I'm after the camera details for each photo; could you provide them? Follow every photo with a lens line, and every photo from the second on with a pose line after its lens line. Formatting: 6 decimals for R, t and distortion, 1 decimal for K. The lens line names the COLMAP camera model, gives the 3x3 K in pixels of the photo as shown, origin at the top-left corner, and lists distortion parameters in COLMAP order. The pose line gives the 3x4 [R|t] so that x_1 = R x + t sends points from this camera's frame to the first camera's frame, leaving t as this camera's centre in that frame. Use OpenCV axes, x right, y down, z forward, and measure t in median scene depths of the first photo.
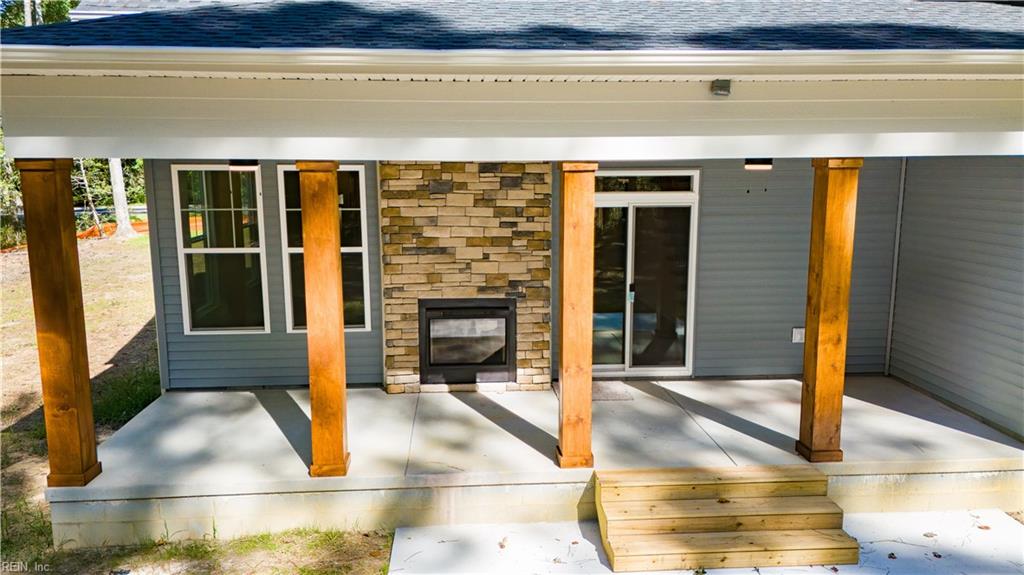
lens RADIAL K [[757.4, 0, 512.0], [0, 757.4, 287.5], [0, 0, 1]] dist [0.086157, -0.003343]
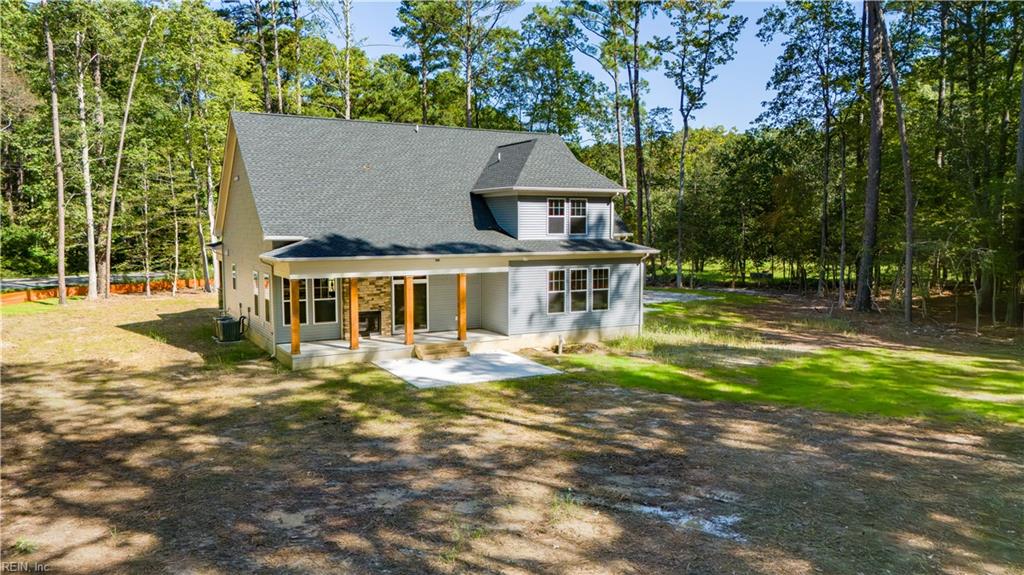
lens RADIAL K [[757.4, 0, 512.0], [0, 757.4, 287.5], [0, 0, 1]] dist [0.086157, -0.003343]
pose [[0.907968, -0.030934, 0.417897, -0.924440], [0.060342, 0.996529, -0.057341, 0.148113], [-0.414673, 0.077281, 0.906683, -2.487693]]
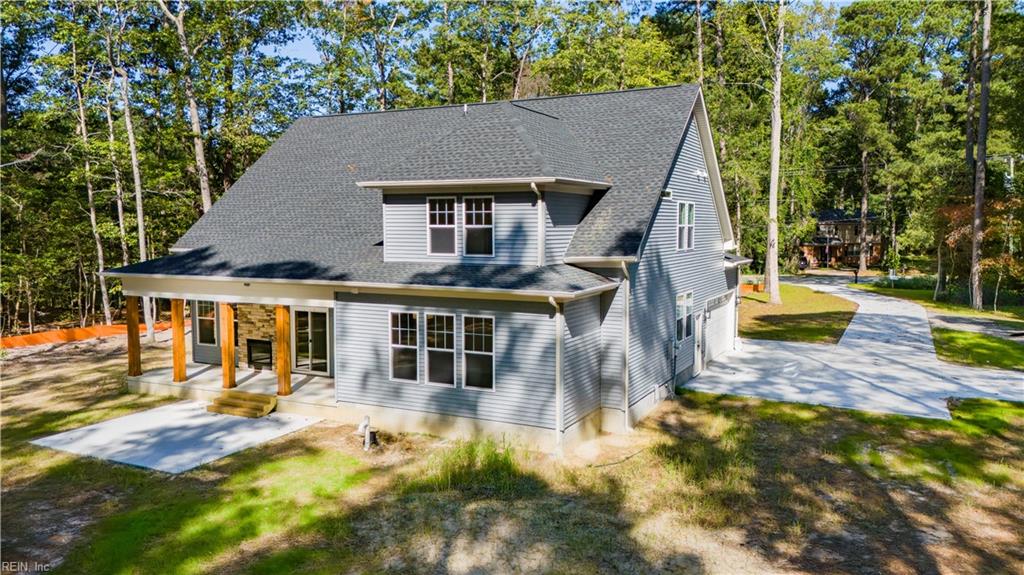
lens RADIAL K [[757.4, 0, 512.0], [0, 757.4, 287.5], [0, 0, 1]] dist [0.086157, -0.003343]
pose [[0.854292, 0.046638, -0.517696, 2.316493], [-0.082398, 0.995524, -0.046286, -0.131172], [0.513221, 0.082199, 0.854311, -1.045662]]
